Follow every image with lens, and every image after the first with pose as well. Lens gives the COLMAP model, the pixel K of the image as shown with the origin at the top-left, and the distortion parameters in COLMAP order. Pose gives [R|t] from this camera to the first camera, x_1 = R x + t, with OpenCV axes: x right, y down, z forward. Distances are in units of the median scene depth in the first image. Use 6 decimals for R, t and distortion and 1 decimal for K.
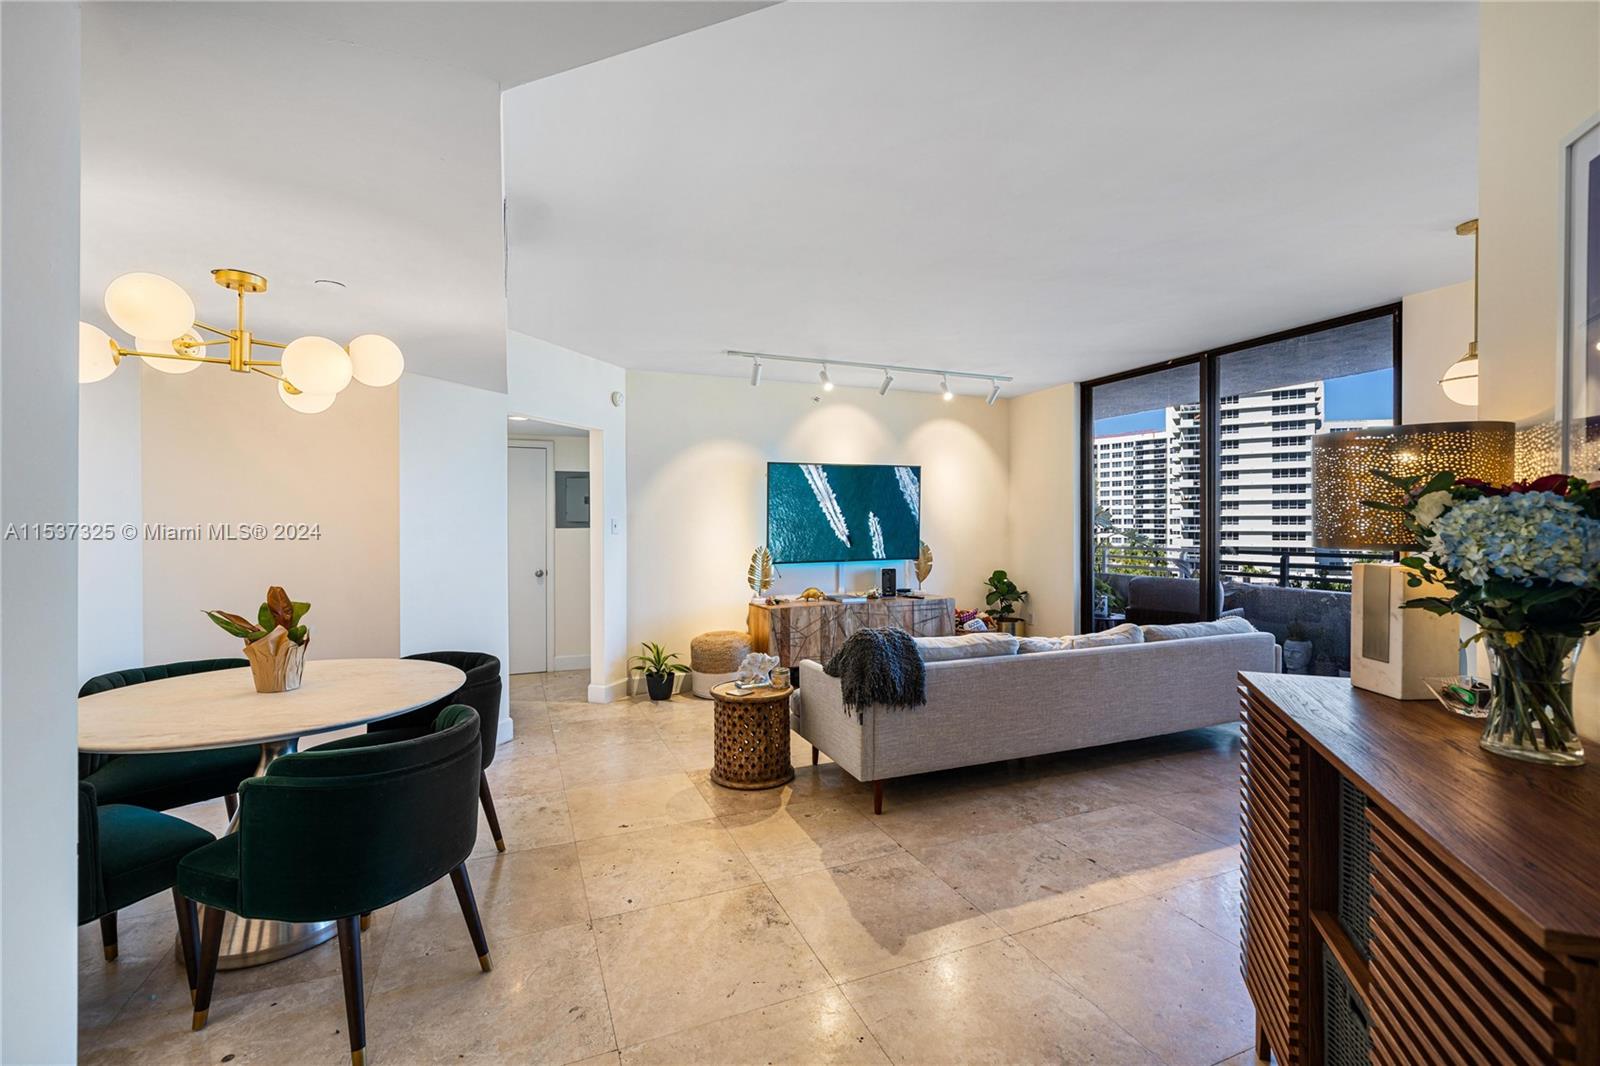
lens RADIAL K [[697.4, 0, 794.5], [0, 697.4, 519.0], [0, 0, 1]] dist [0.012983, -0.000465]
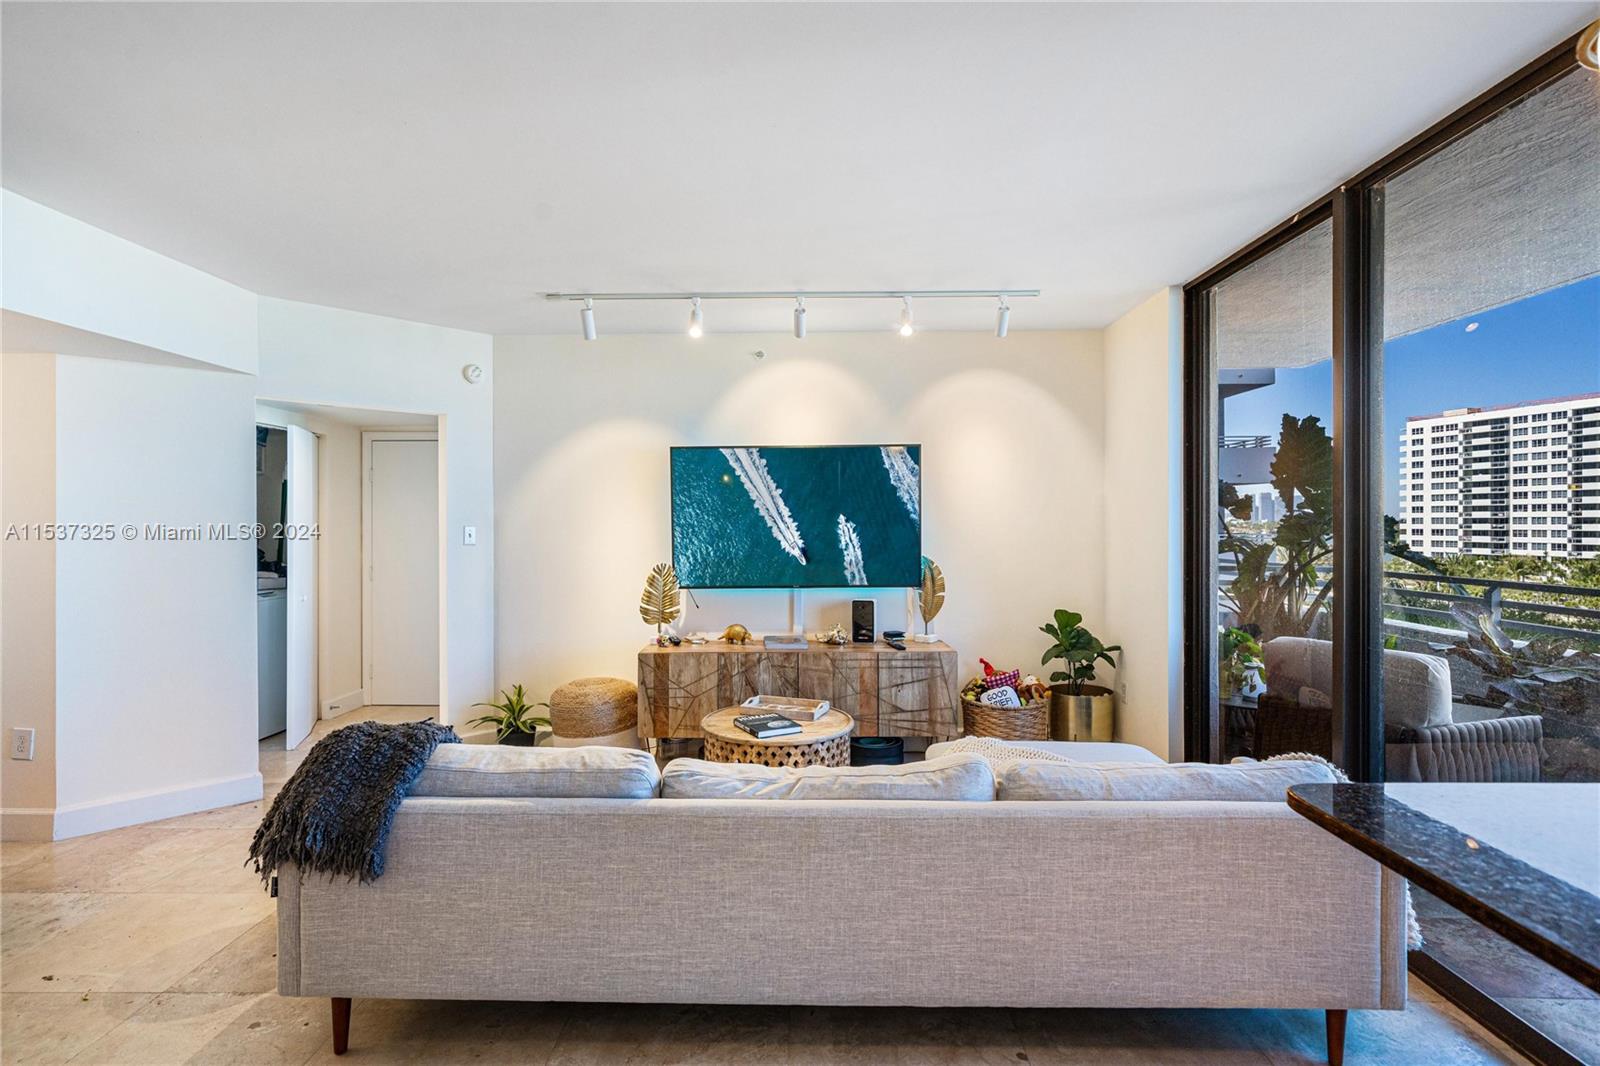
lens RADIAL K [[782.4, 0, 780.3], [0, 782.4, 519.6], [0, 0, 1]] dist [0.002714, 0.002918]
pose [[0.914853, 0.000172, -0.403787, 0.378583], [0.001006, 0.999996, 0.002705, -0.008524], [0.403786, -0.002881, 0.914849, 0.298036]]
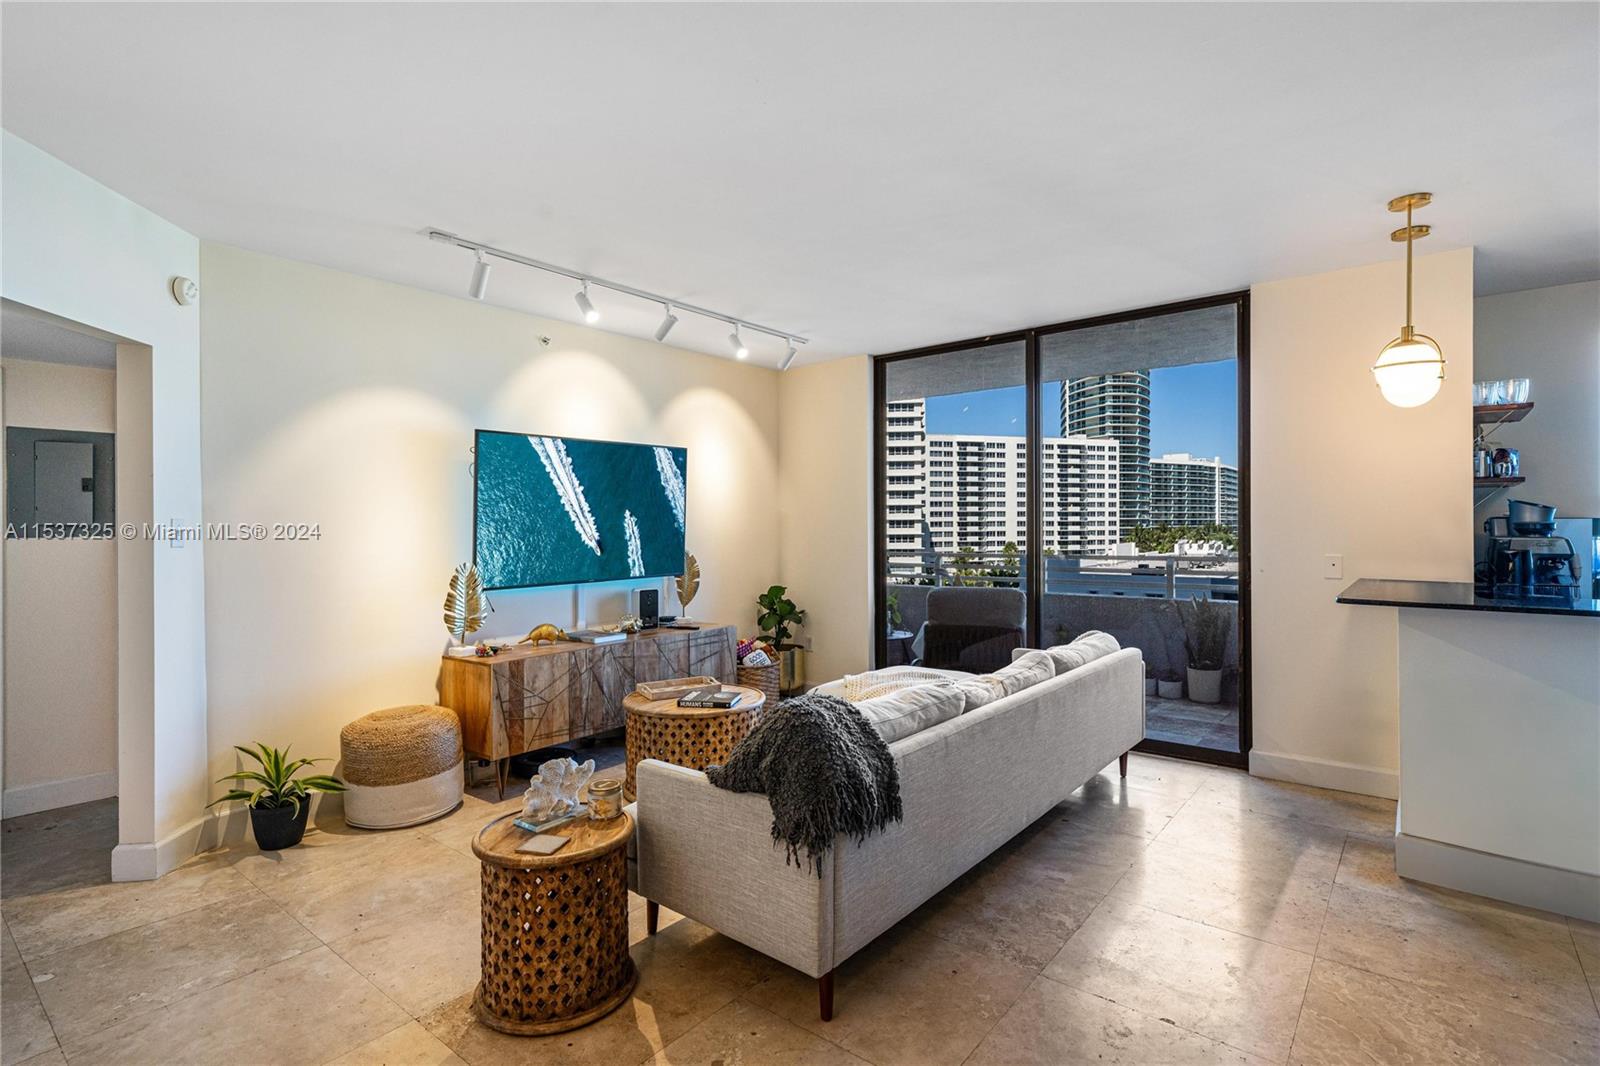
lens RADIAL K [[782.4, 0, 803.6], [0, 782.4, 520.5], [0, 0, 1]] dist [0.002714, 0.002918]
pose [[0.878090, -0.000563, 0.478495, -0.113030], [0.002195, 0.999994, -0.002851, 0.003242], [-0.478491, 0.003553, 0.878086, 0.230344]]
